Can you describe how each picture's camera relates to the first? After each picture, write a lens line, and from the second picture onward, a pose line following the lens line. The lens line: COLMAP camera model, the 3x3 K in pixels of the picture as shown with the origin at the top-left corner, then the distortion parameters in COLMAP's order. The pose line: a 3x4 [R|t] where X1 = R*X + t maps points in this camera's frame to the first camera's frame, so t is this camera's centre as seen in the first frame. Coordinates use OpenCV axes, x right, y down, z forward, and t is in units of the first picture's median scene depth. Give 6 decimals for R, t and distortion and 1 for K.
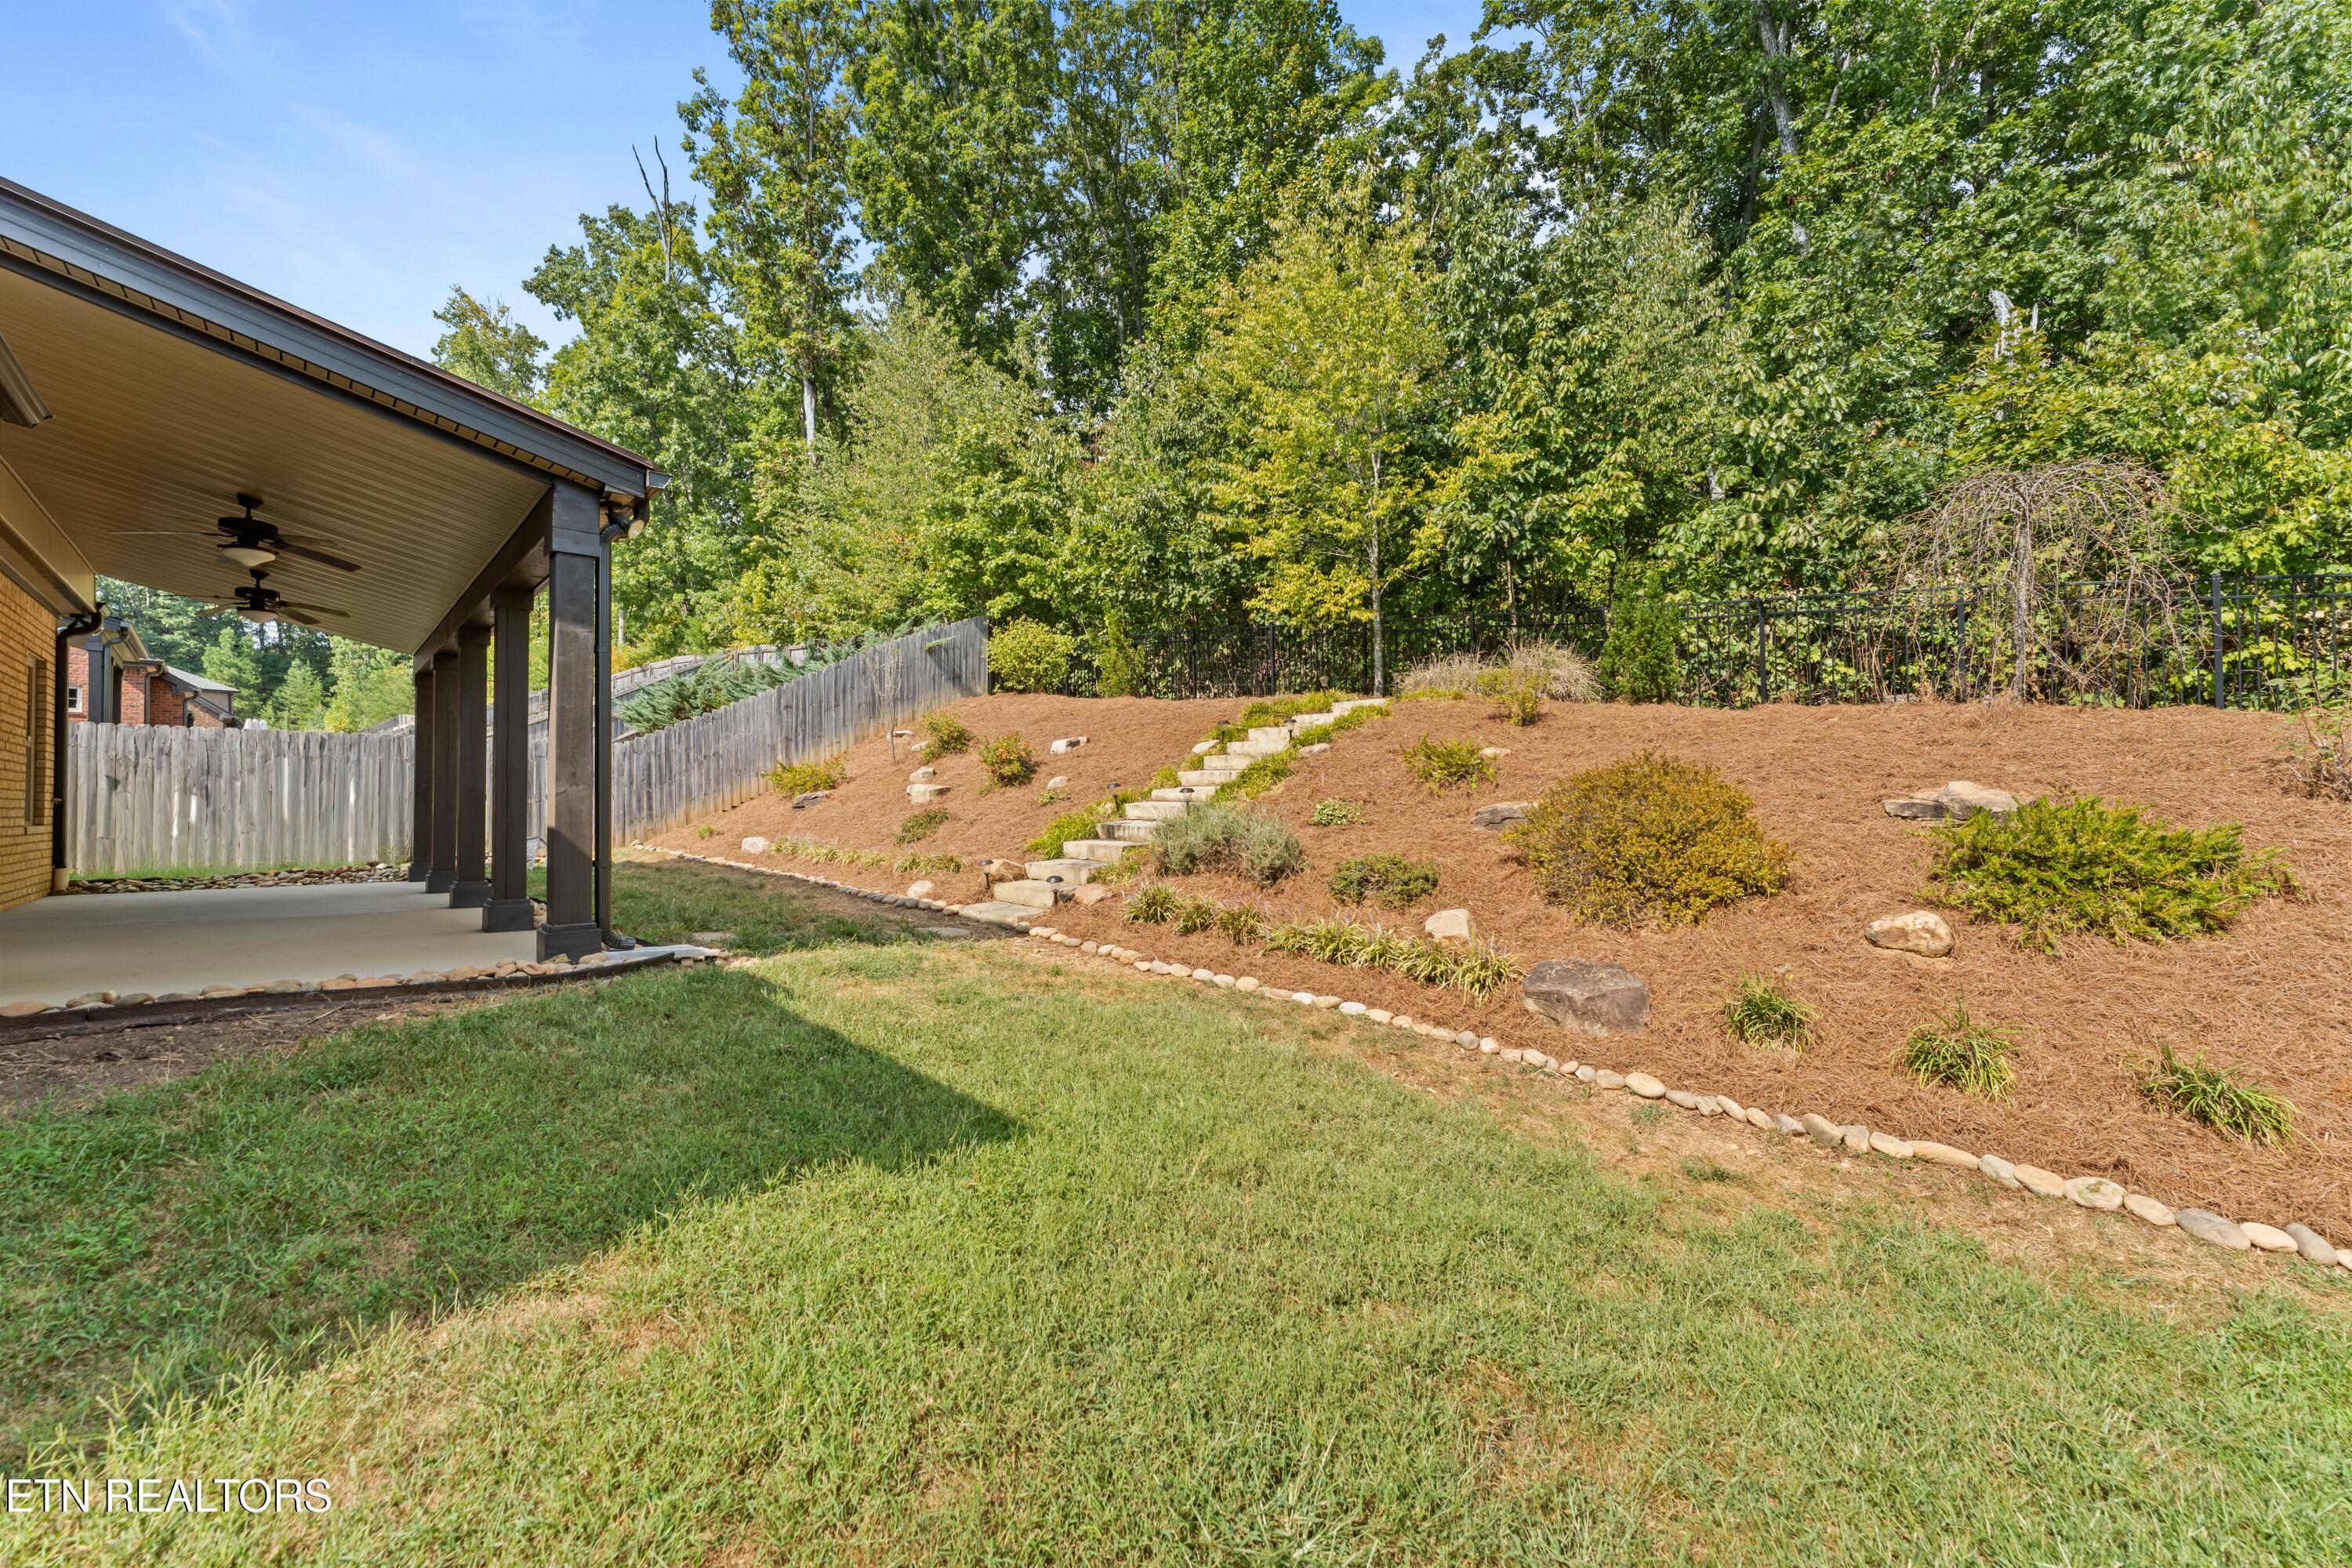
lens RADIAL K [[937.5, 0, 1186.1], [0, 937.5, 774.6], [0, 0, 1]] dist [-0.000325, -0.000861]
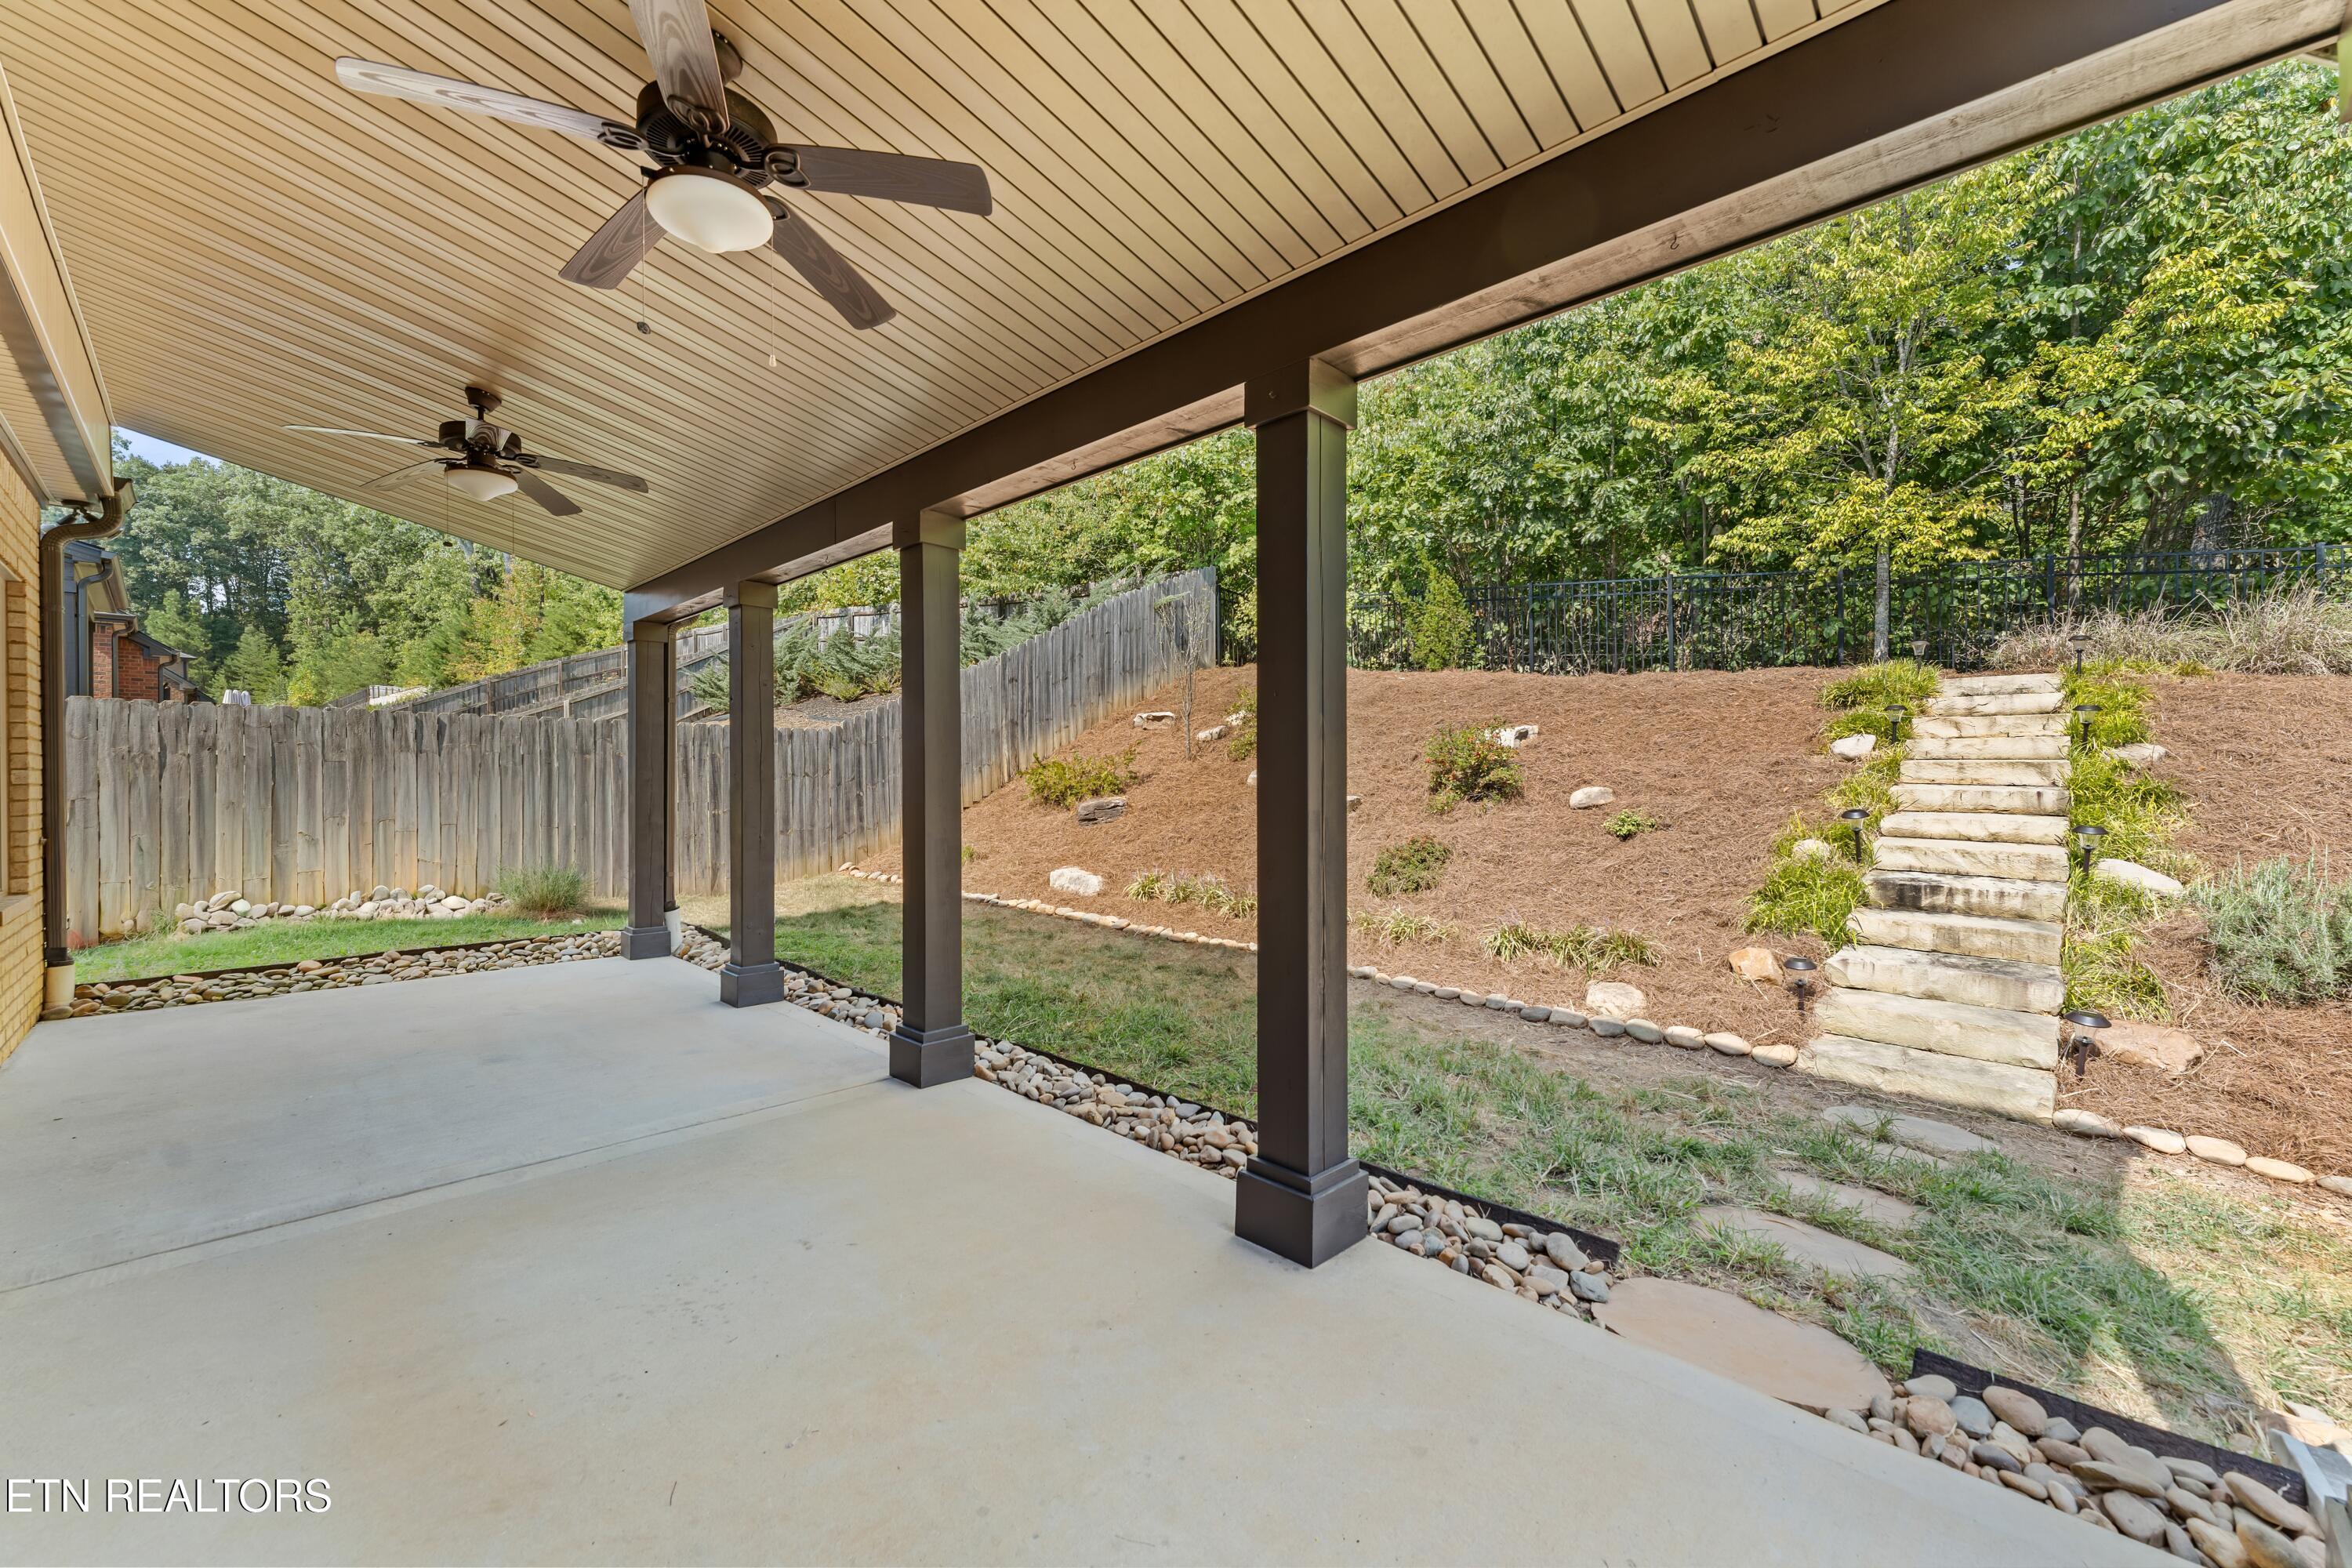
lens RADIAL K [[937.5, 0, 1186.1], [0, 937.5, 774.6], [0, 0, 1]] dist [-0.000325, -0.000861]
pose [[0.999491, 0.003688, 0.031680, -0.197520], [-0.004500, 0.999663, 0.025578, -0.010203], [-0.031575, -0.025708, 0.999171, 0.152987]]
